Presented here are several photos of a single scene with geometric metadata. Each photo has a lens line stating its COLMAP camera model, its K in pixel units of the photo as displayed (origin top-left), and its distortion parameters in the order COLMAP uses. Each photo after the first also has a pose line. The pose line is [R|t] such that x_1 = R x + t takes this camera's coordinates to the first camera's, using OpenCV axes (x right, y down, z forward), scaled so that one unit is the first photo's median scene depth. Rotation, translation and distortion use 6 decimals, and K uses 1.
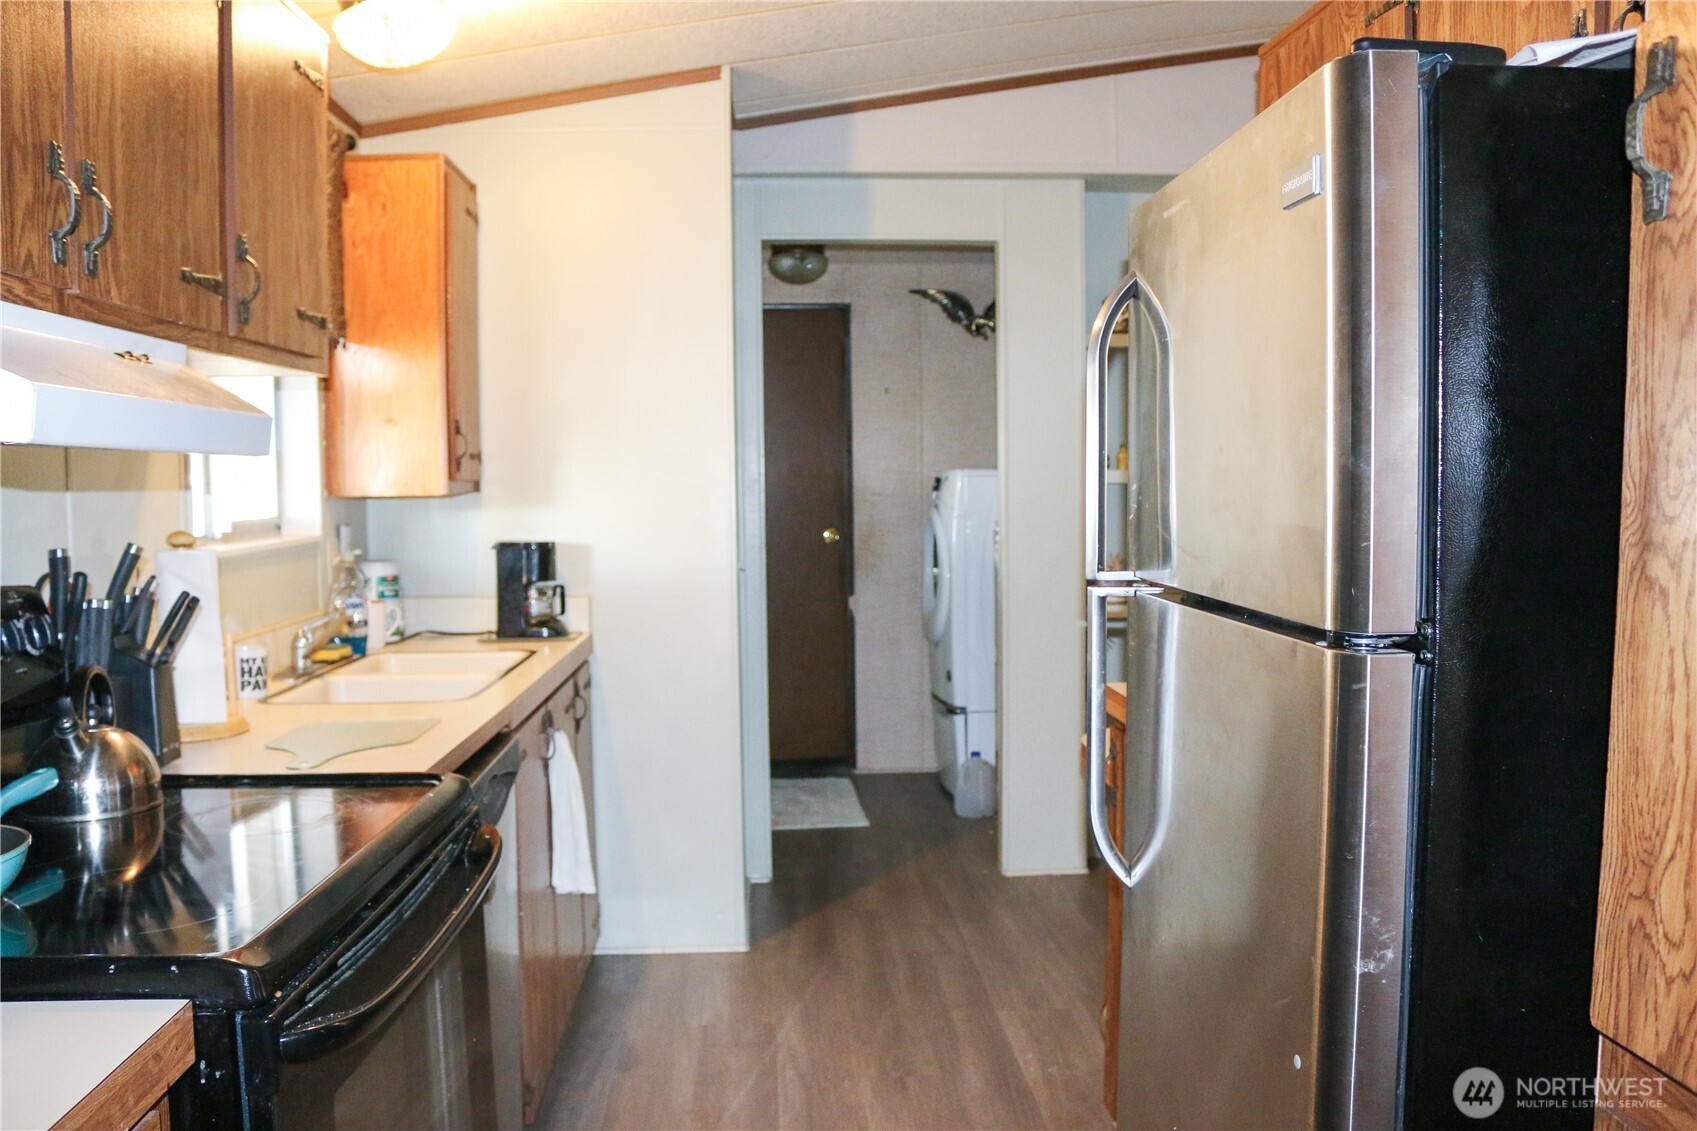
lens RADIAL K [[1387.3, 0, 832.5], [0, 1387.3, 564.1], [0, 0, 1]] dist [-0.160607, 0.128524]
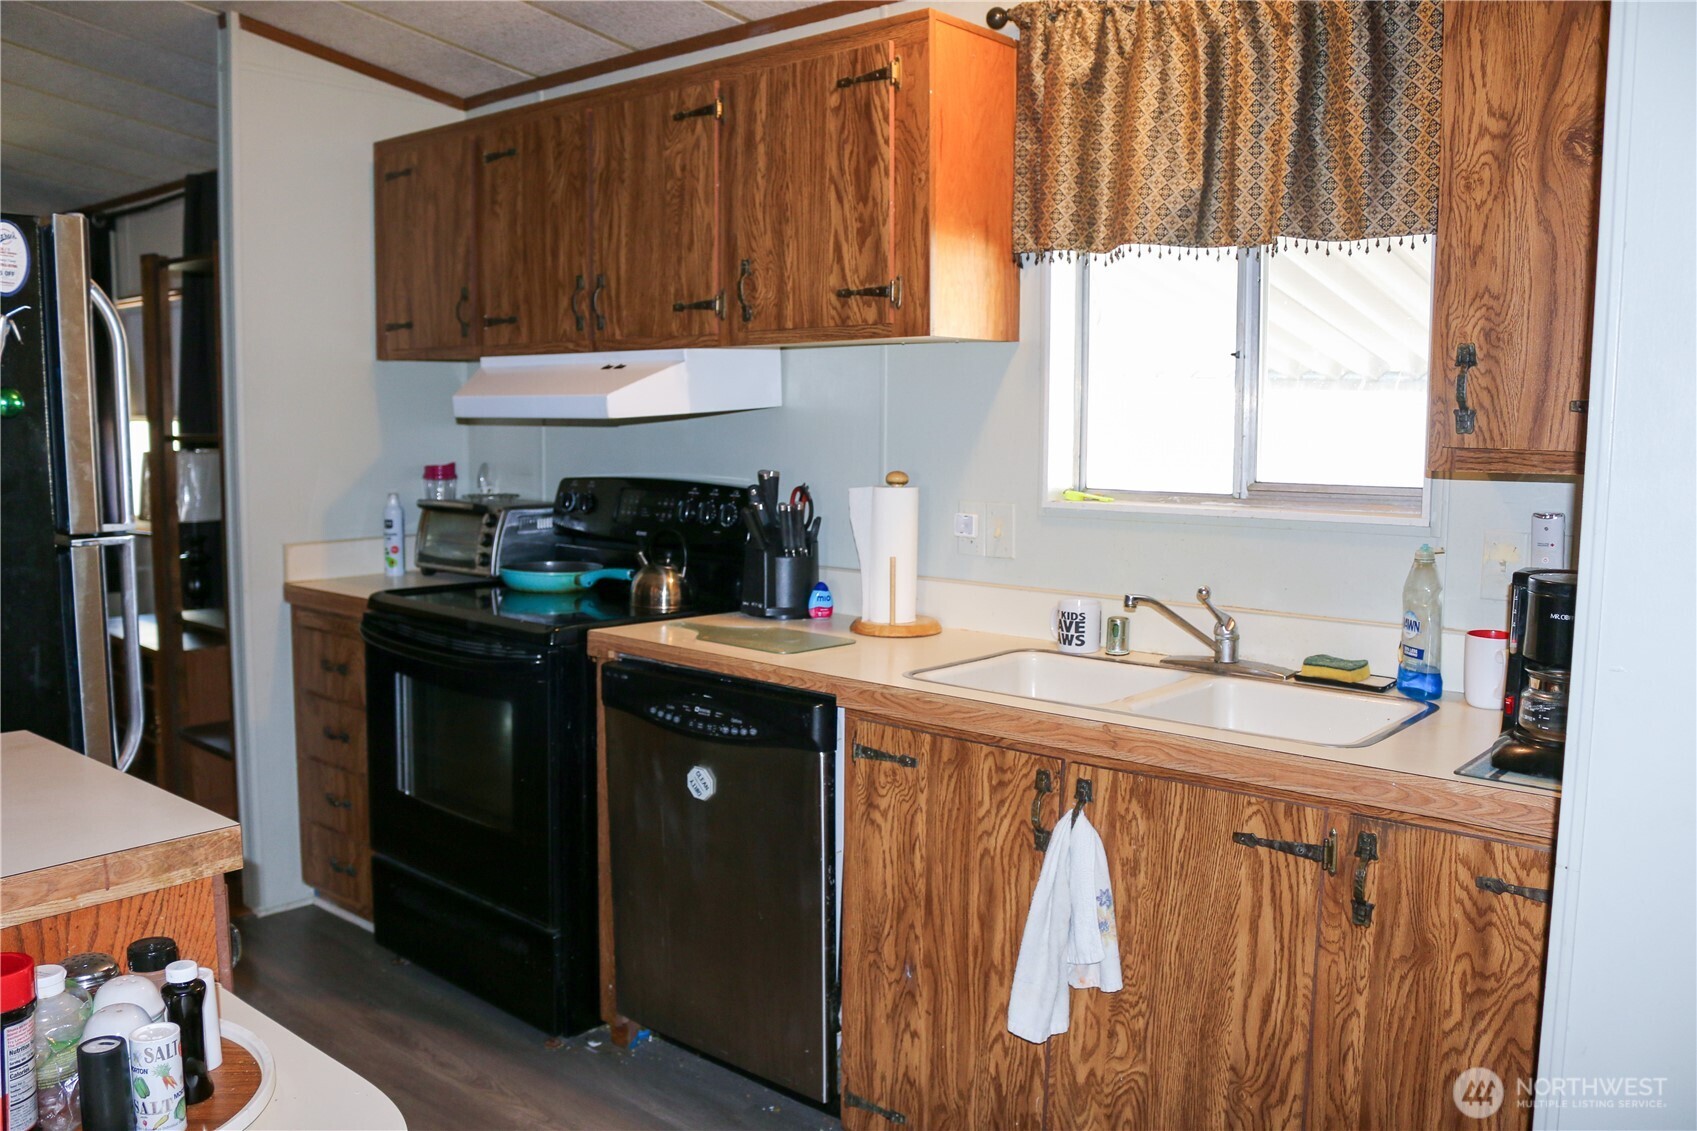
lens RADIAL K [[1387.3, 0, 832.5], [0, 1387.3, 564.1], [0, 0, 1]] dist [-0.160607, 0.128524]
pose [[-0.691455, 0.087257, -0.717130, 0.339245], [-0.040261, 0.986482, 0.158849, -0.096660], [0.721297, 0.138709, -0.678595, 1.250894]]
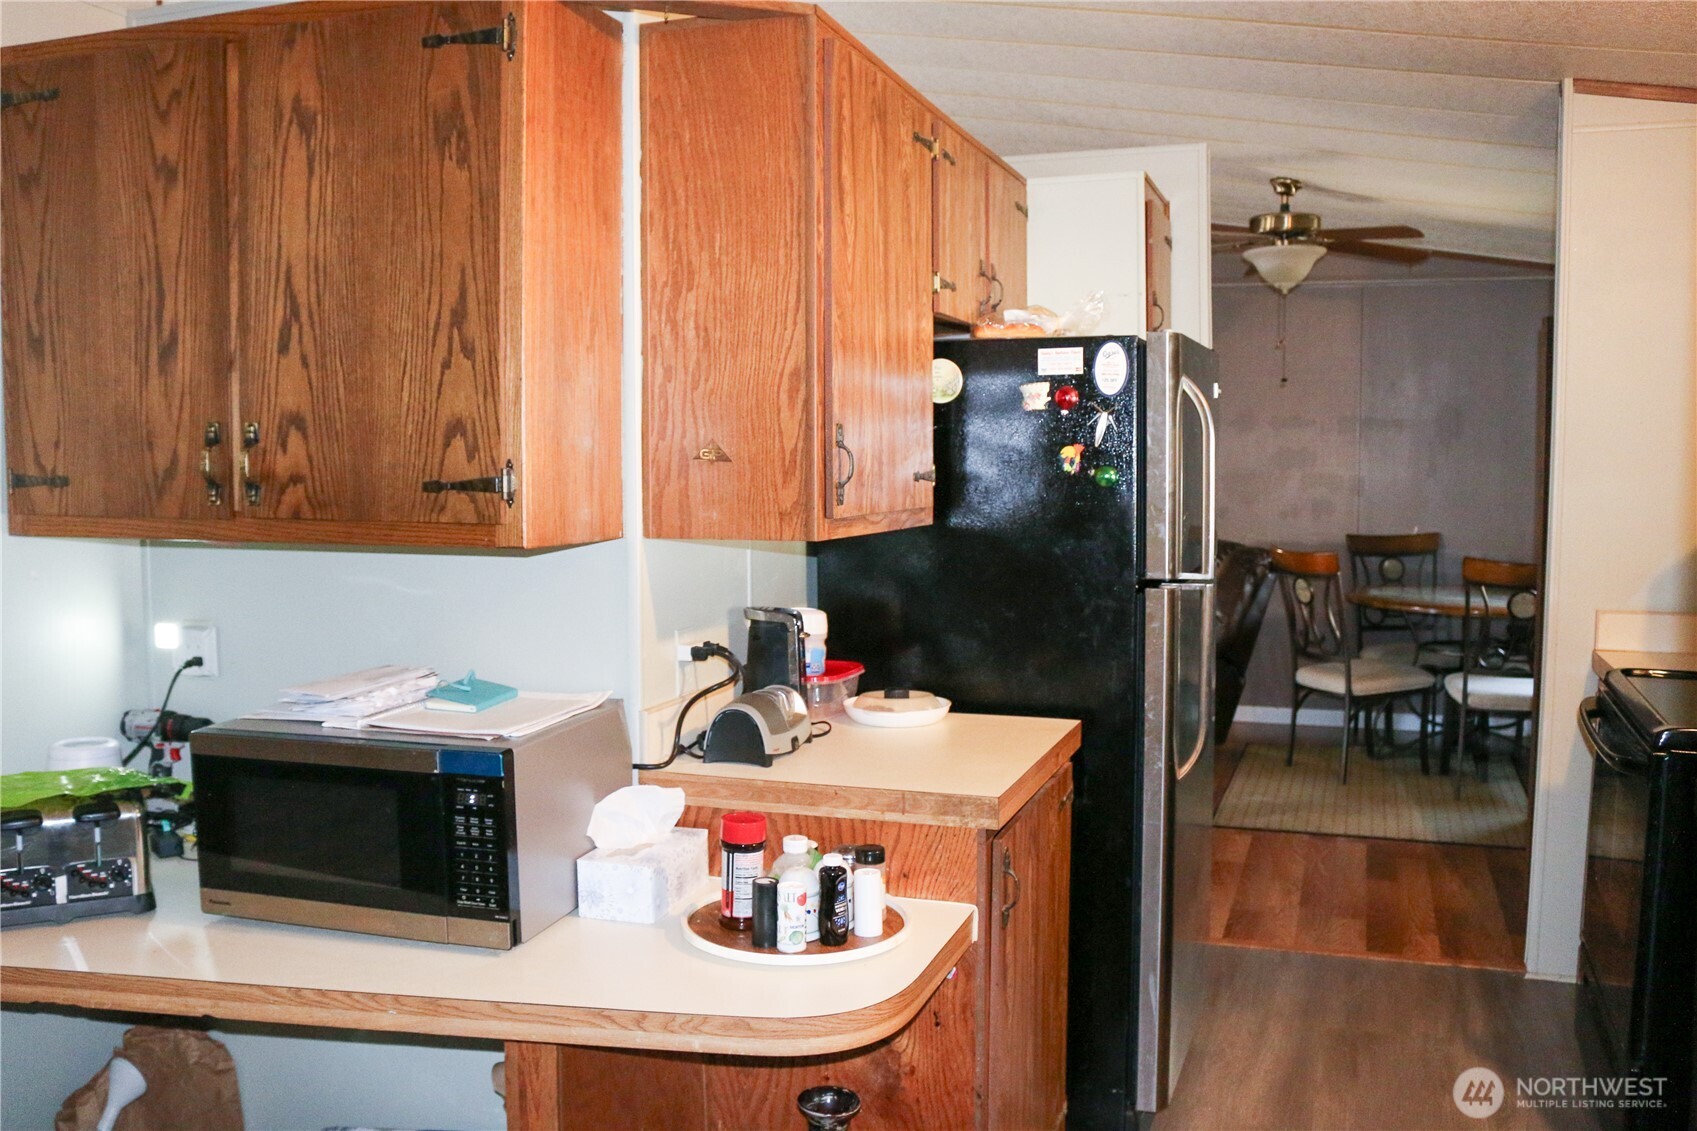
lens RADIAL K [[1450.7, 0, 800.6], [0, 1450.7, 564.6], [0, 0, 1]] dist [-0.171993, 0.145251]
pose [[-0.912930, -0.015503, 0.407822, -0.021128], [0.041633, 0.990528, 0.130850, -0.126684], [-0.405988, 0.136436, -0.903637, 1.431105]]
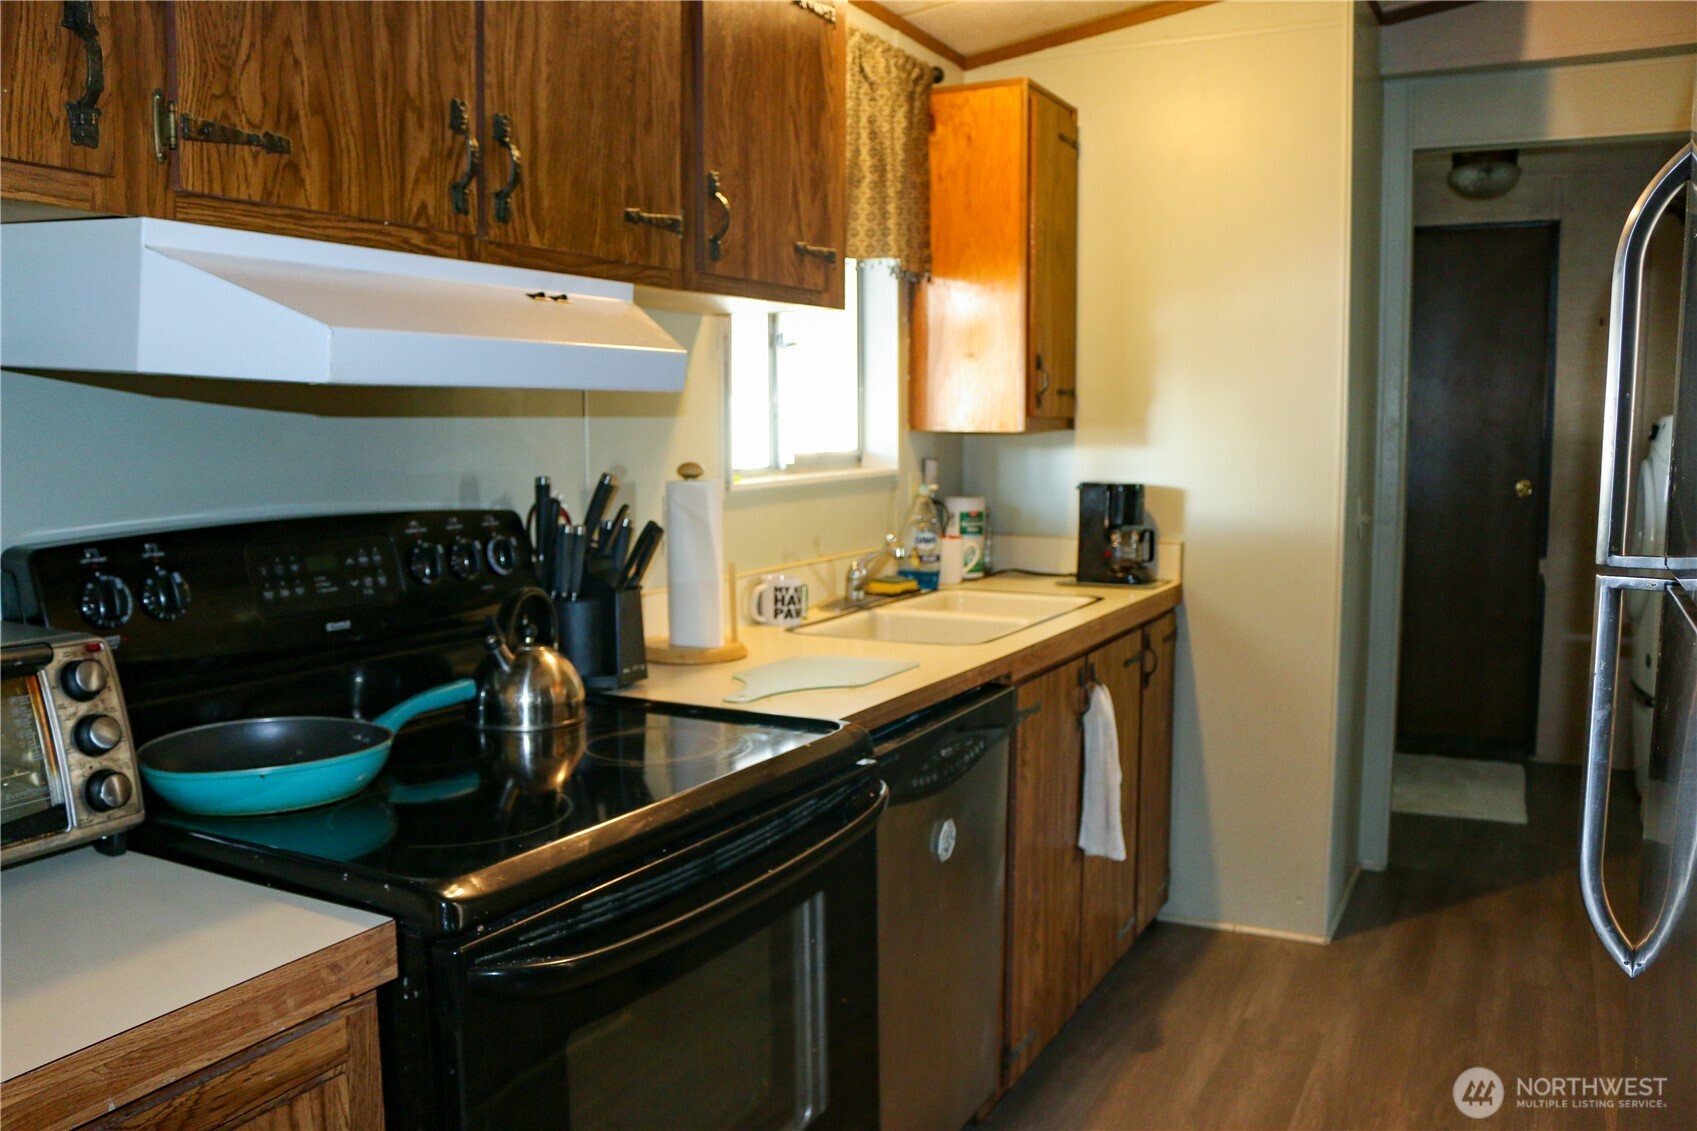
lens RADIAL K [[1387.3, 0, 832.5], [0, 1387.3, 564.1], [0, 0, 1]] dist [-0.160607, 0.128524]
pose [[0.858859, 0.063577, -0.508251, 0.108650], [-0.039605, 0.997539, 0.057855, -0.008269], [0.510678, -0.029560, 0.859264, 0.088120]]
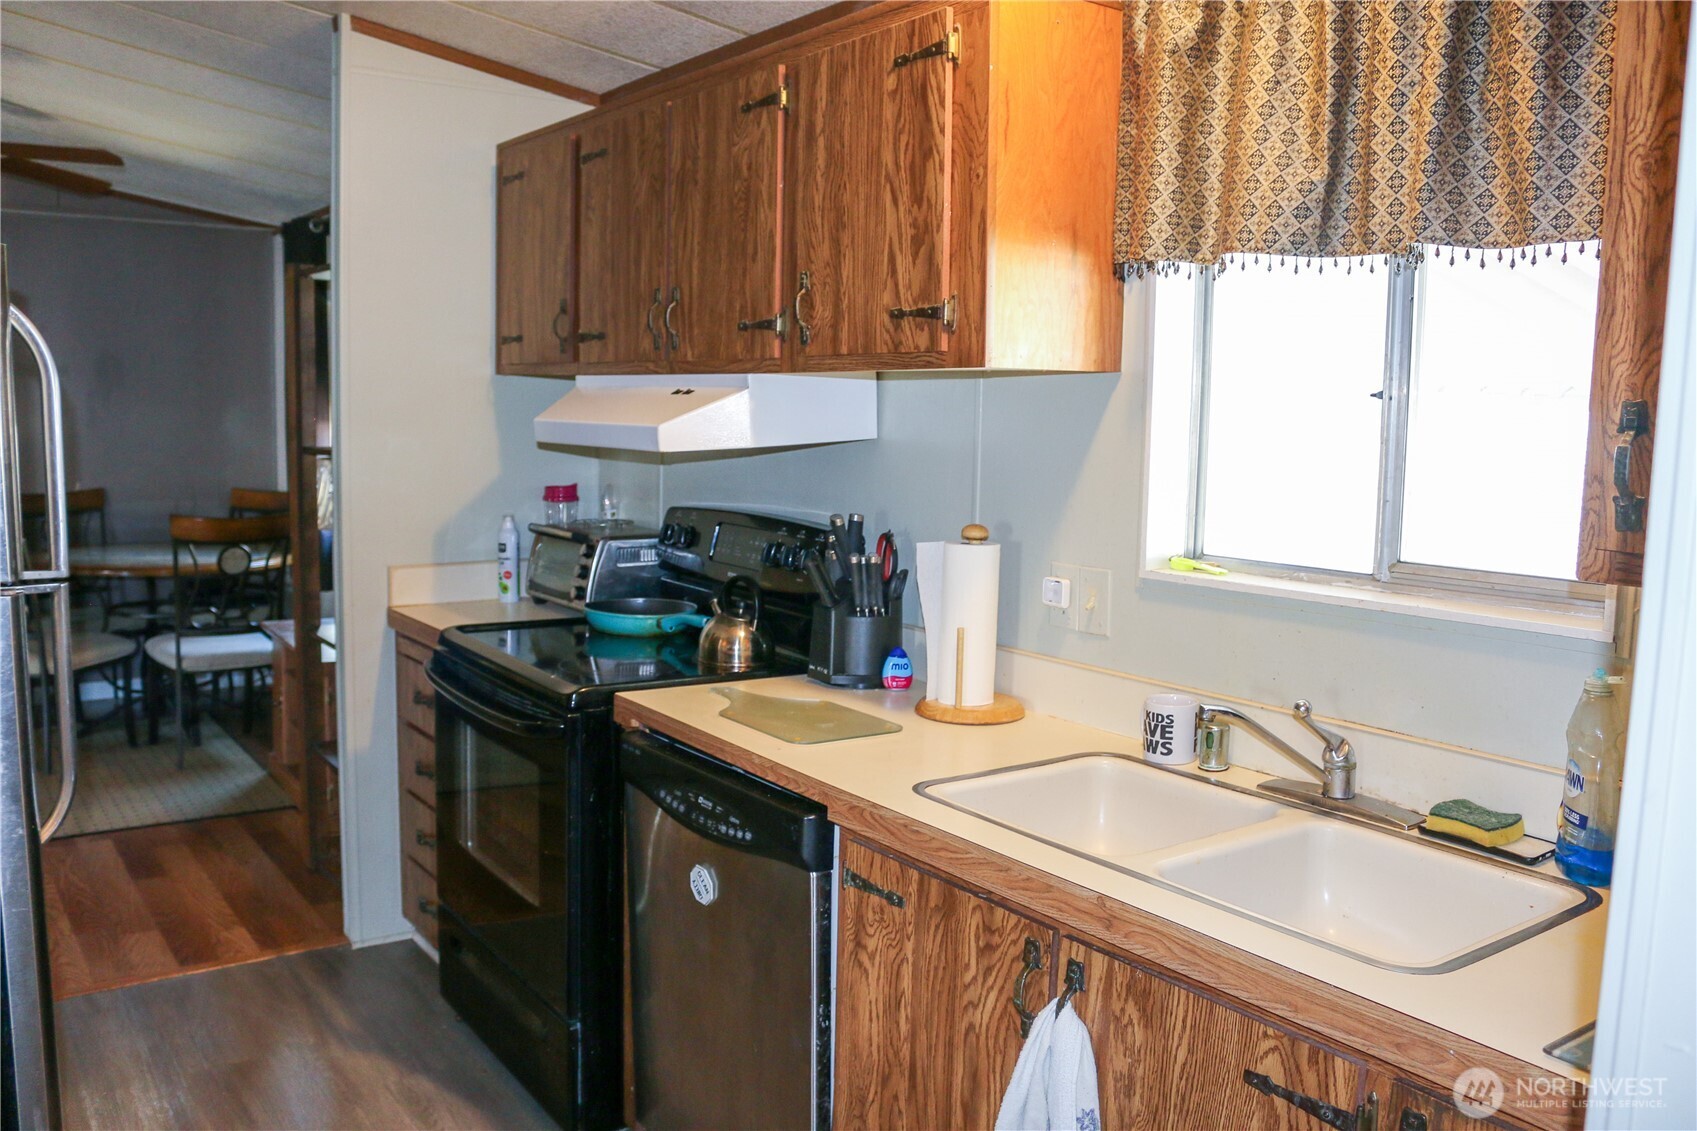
lens RADIAL K [[1387.3, 0, 832.5], [0, 1387.3, 564.1], [0, 0, 1]] dist [-0.160607, 0.128524]
pose [[-0.841059, 0.059705, -0.537639, 0.135303], [-0.040937, 0.984015, 0.173316, -0.120572], [0.539392, 0.167779, -0.825170, 1.245453]]
